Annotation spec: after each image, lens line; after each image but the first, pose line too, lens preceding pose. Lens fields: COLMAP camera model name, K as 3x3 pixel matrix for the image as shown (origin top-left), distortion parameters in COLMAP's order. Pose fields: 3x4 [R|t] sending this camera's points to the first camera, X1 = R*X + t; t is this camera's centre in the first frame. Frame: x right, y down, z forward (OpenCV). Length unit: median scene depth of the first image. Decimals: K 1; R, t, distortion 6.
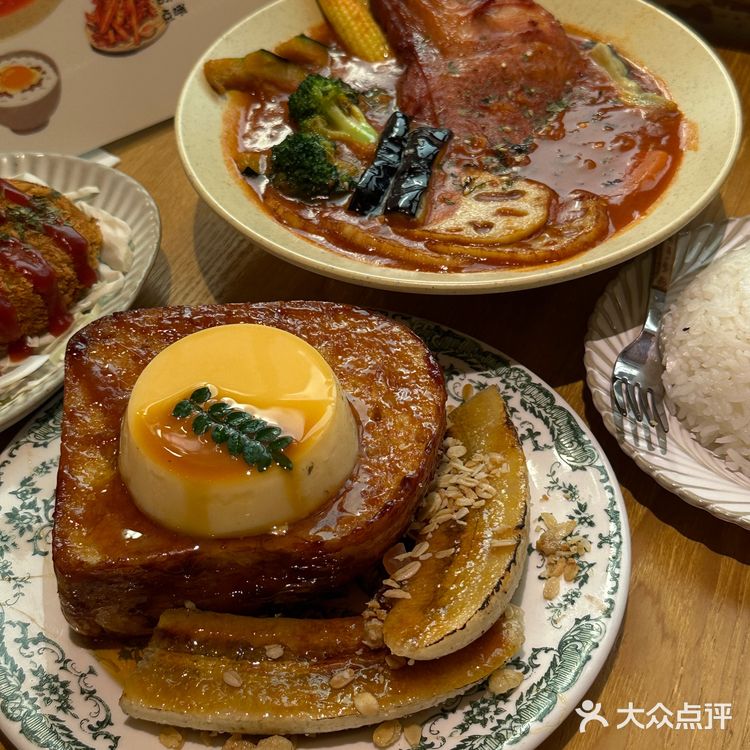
lens RADIAL K [[1446.8, 0, 375.0], [0, 1446.8, 375.0], [0, 0, 1]] dist [0.129299, 0.038950]
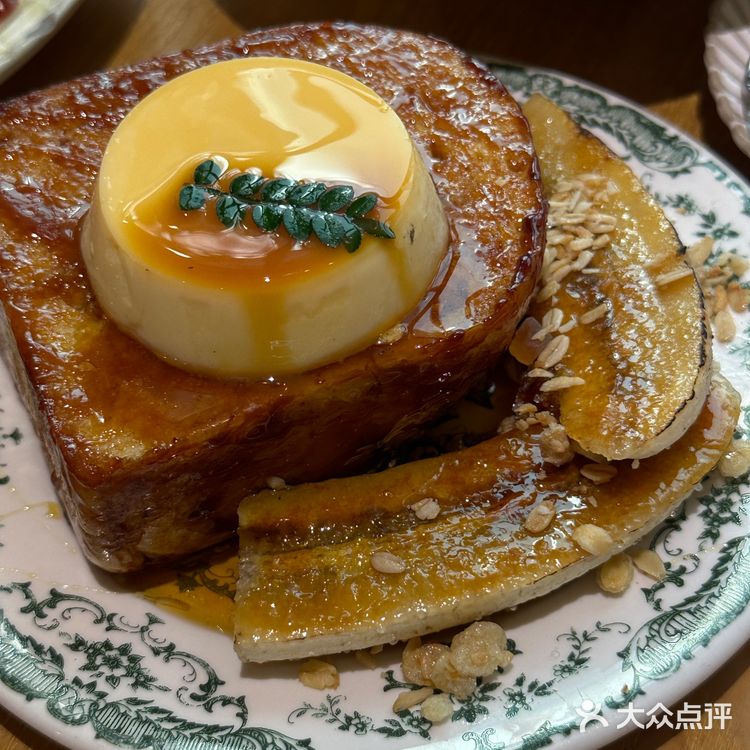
lens RADIAL K [[1446.8, 0, 375.0], [0, 1446.8, 375.0], [0, 0, 1]] dist [0.129299, 0.038950]
pose [[0.940566, -0.265548, 0.211708, -0.210145], [0.246777, 0.962679, 0.111130, 0.047193], [-0.233318, -0.052280, 0.970994, 0.341480]]
